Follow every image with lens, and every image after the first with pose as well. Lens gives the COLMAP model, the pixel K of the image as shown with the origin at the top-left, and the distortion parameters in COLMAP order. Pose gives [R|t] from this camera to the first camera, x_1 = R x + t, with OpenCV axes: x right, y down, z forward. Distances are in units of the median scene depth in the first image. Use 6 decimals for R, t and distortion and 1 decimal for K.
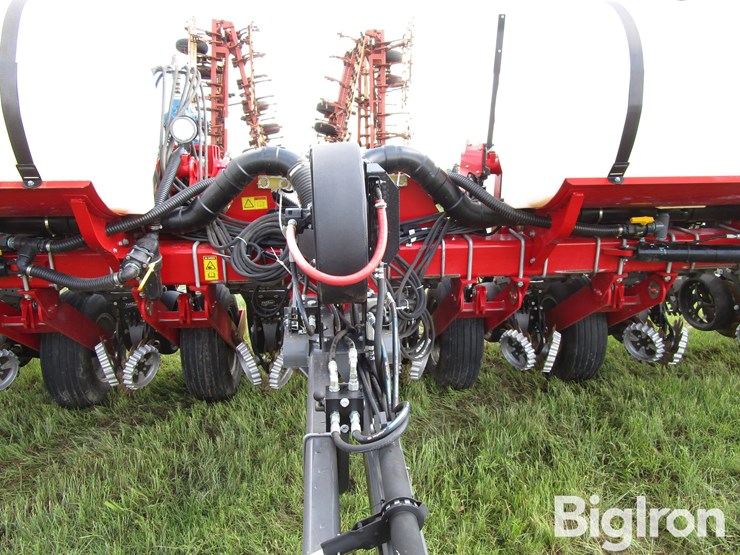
lens RADIAL K [[539.9, 0, 370.0], [0, 539.9, 277.5], [0, 0, 1]] dist [0.000540, 0.007080]
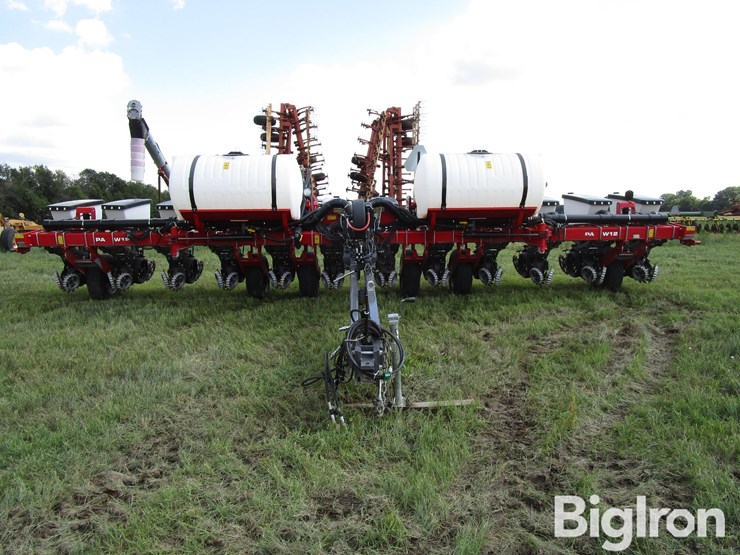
lens RADIAL K [[546.8, 0, 370.0], [0, 546.8, 277.5], [0, 0, 1]] dist [0.024370, 0.003200]
pose [[0.998208, 0.007491, -0.059365, 0.034036], [-0.011575, 0.997566, -0.068758, 0.078329], [0.058706, 0.069322, 0.995865, -0.385333]]
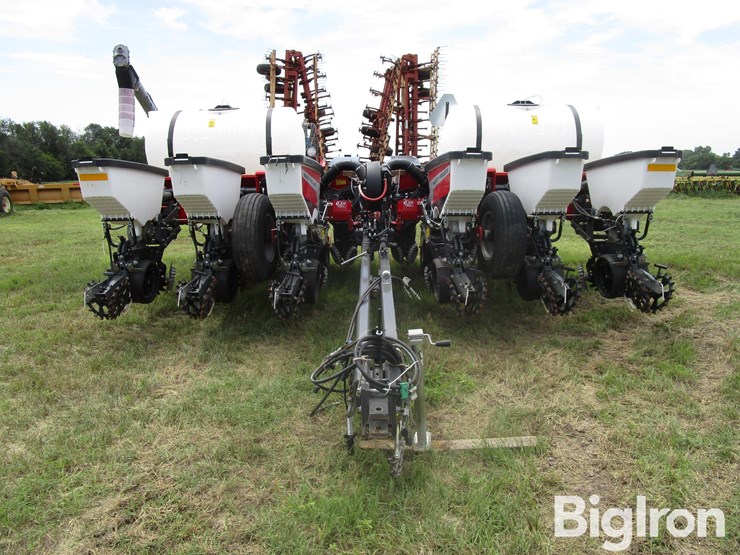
lens RADIAL K [[539.9, 0, 370.0], [0, 539.9, 277.5], [0, 0, 1]] dist [0.000540, 0.007080]
pose [[0.996902, 0.017570, -0.076670, 0.021821], [-0.016566, 0.999769, 0.013709, 0.051745], [0.076894, -0.012396, 0.996962, -0.284914]]
